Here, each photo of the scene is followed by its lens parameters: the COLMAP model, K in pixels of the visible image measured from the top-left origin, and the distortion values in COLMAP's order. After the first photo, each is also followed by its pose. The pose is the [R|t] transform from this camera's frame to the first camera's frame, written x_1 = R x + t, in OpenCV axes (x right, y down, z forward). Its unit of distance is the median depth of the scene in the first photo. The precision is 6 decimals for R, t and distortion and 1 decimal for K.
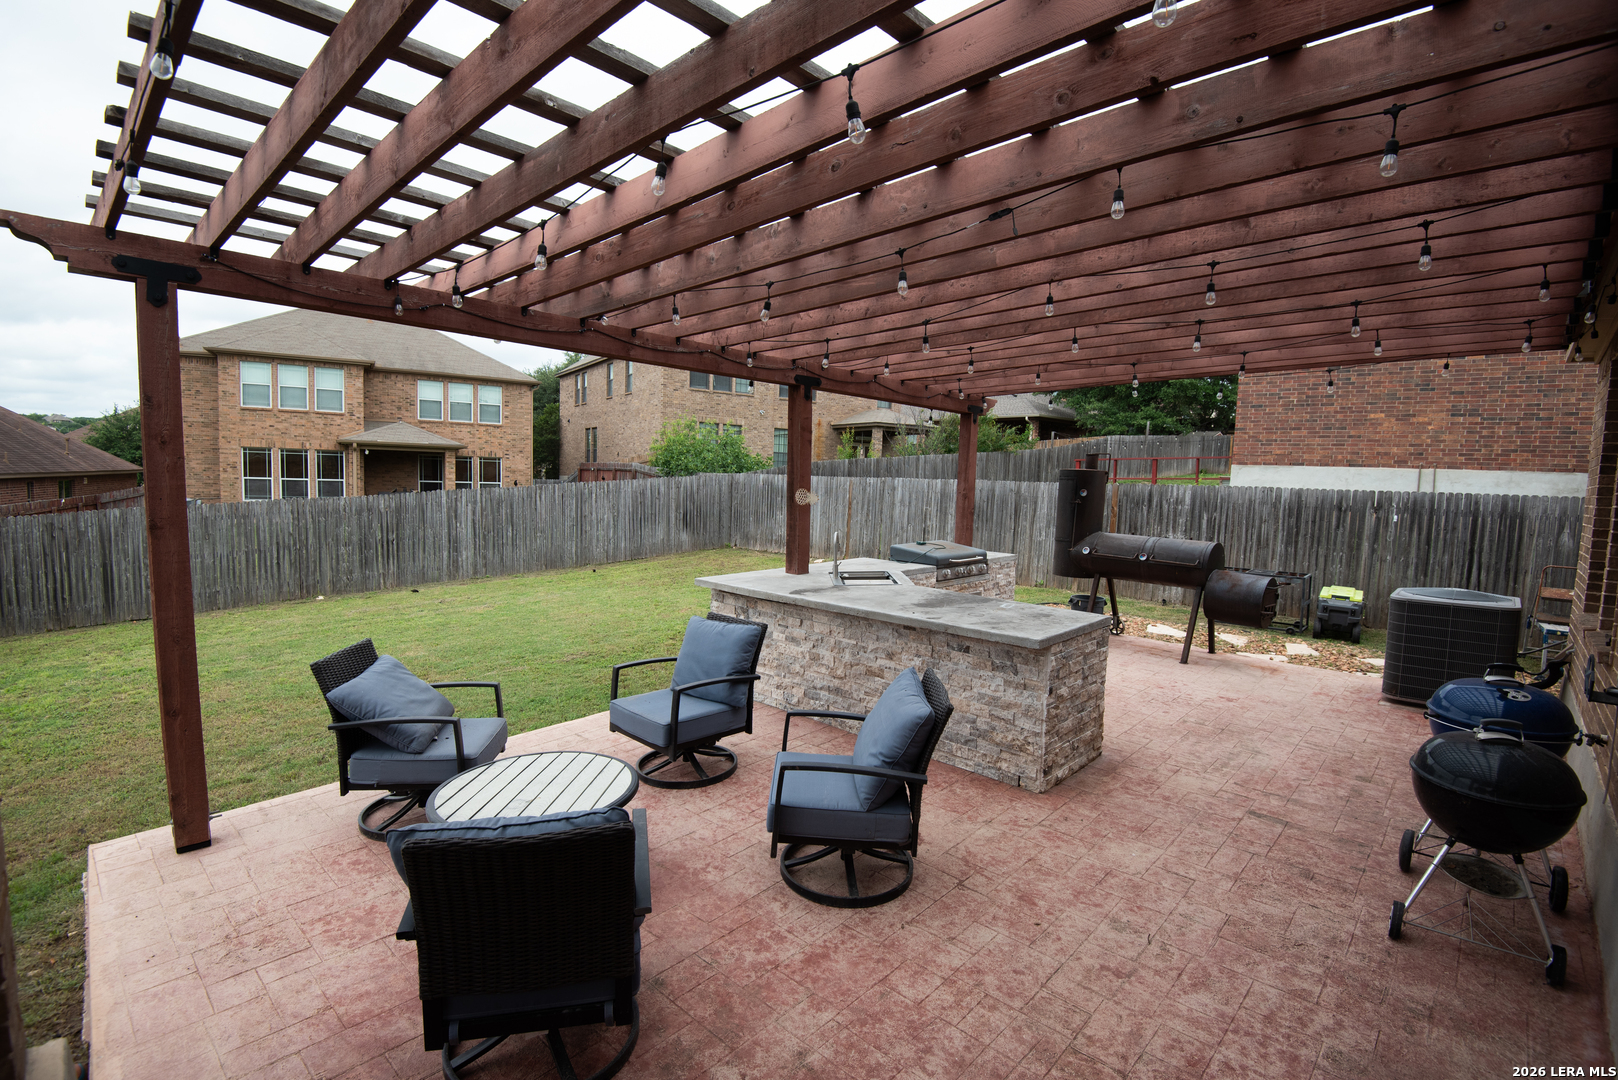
lens RADIAL K [[738.6, 0, 810.8], [0, 738.6, 546.4], [0, 0, 1]] dist [-0.010371, -0.023223]
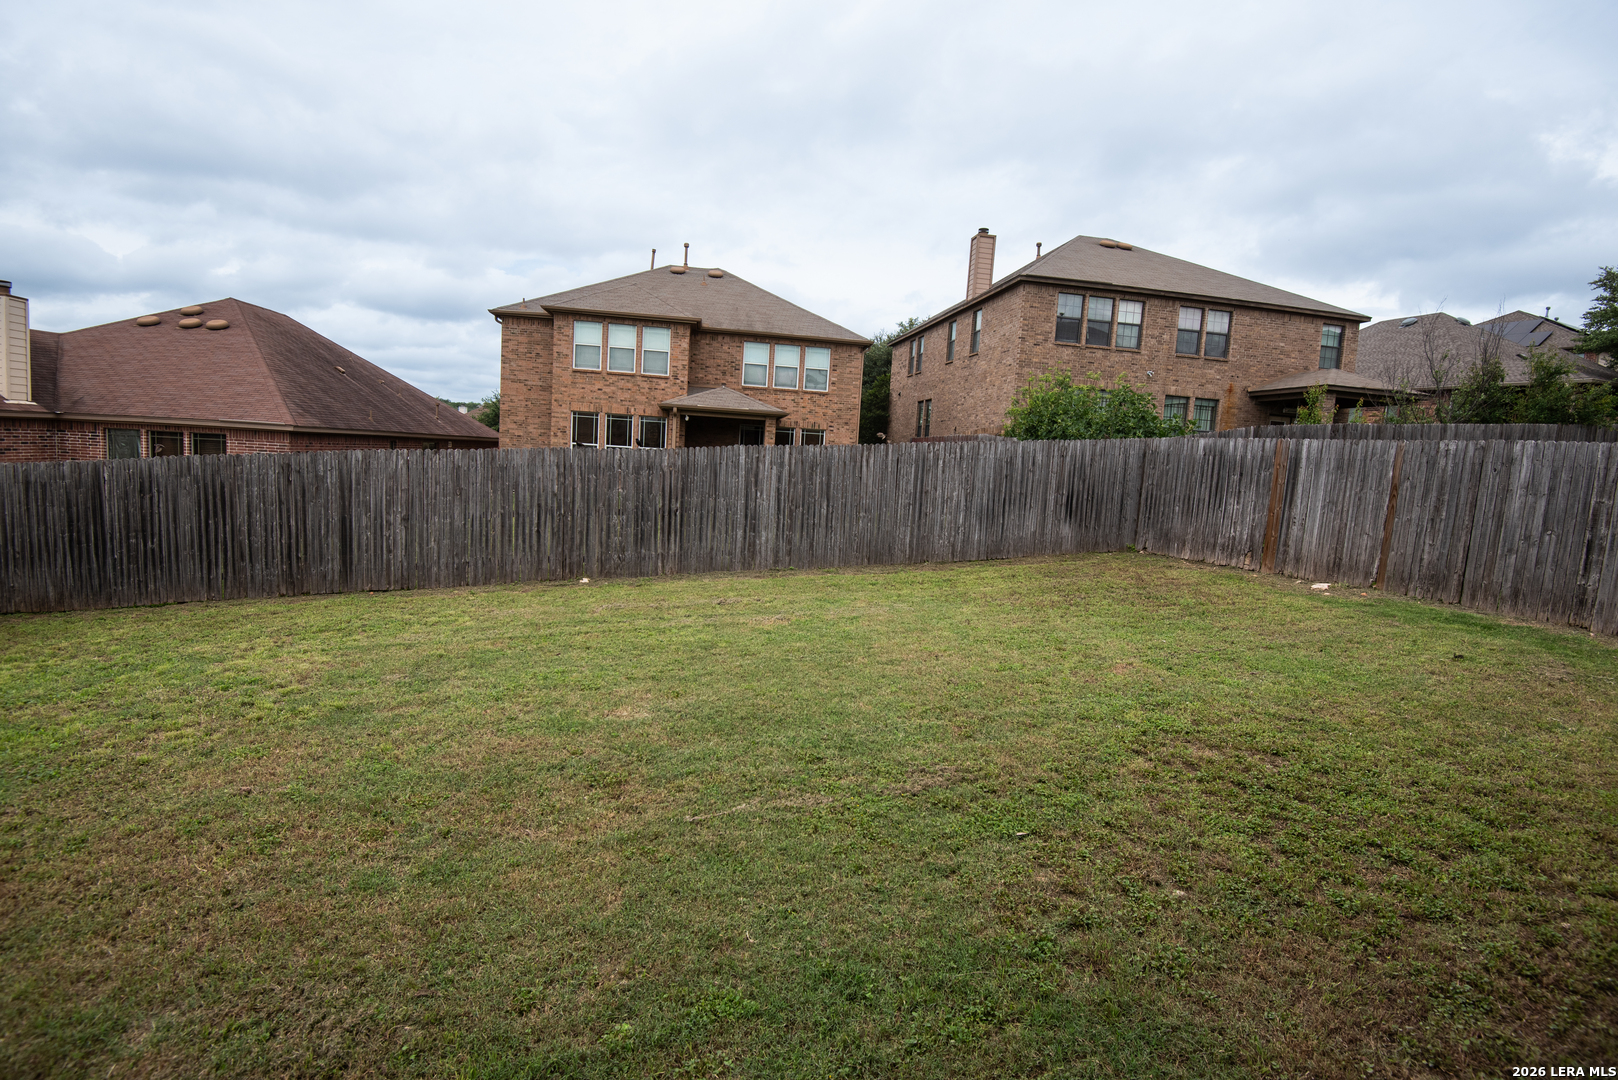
lens RADIAL K [[775.2, 0, 816.6], [0, 775.2, 550.4], [0, 0, 1]] dist [-0.000510, -0.029827]
pose [[0.916947, 0.069324, -0.392940, -0.135784], [-0.065827, 0.997580, 0.022385, 0.005307], [0.393541, 0.005340, 0.919292, 0.355406]]
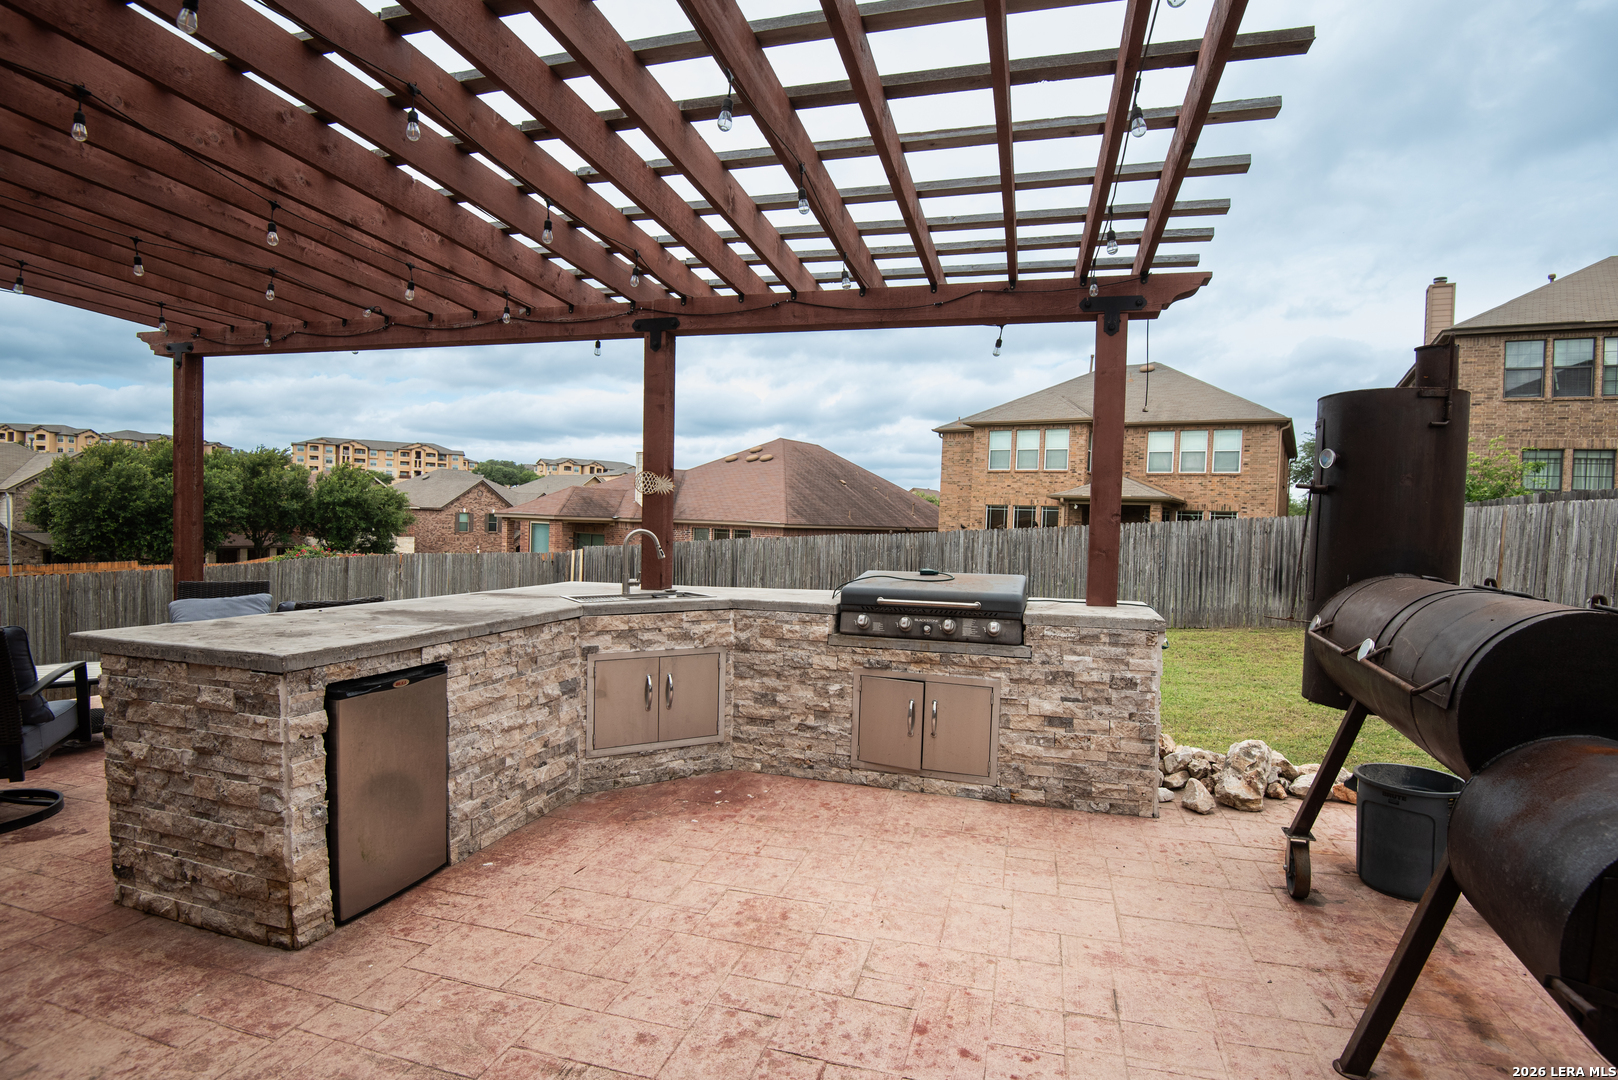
lens RADIAL K [[775.2, 0, 816.6], [0, 775.2, 550.4], [0, 0, 1]] dist [-0.000510, -0.029827]
pose [[0.458038, 0.017256, -0.888765, 0.362946], [-0.099802, 0.994489, -0.032125, 0.003504], [0.883313, 0.103415, 0.457235, 0.389657]]
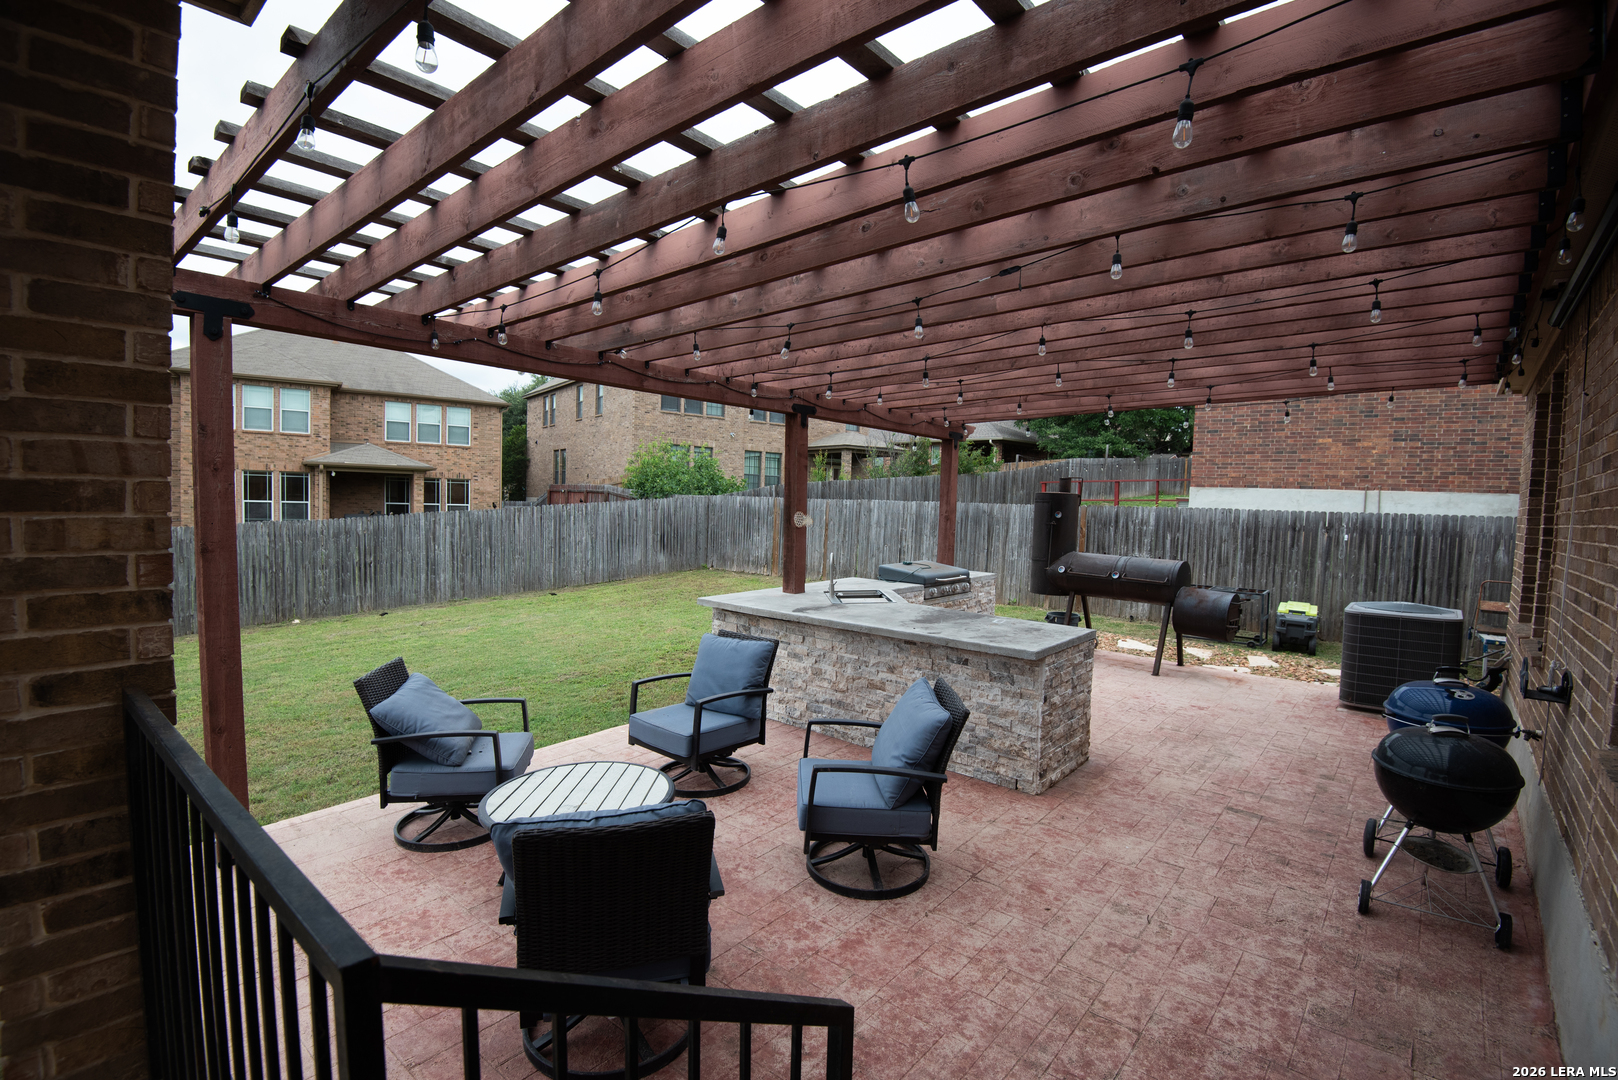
lens RADIAL K [[736.7, 0, 809.3], [0, 736.7, 546.6], [0, 0, 1]] dist [-0.004373, -0.031053]
pose [[0.998886, -0.003890, 0.047038, -0.022450], [0.005206, 0.999597, -0.027893, 0.000301], [-0.046911, 0.028107, 0.998504, -0.021531]]
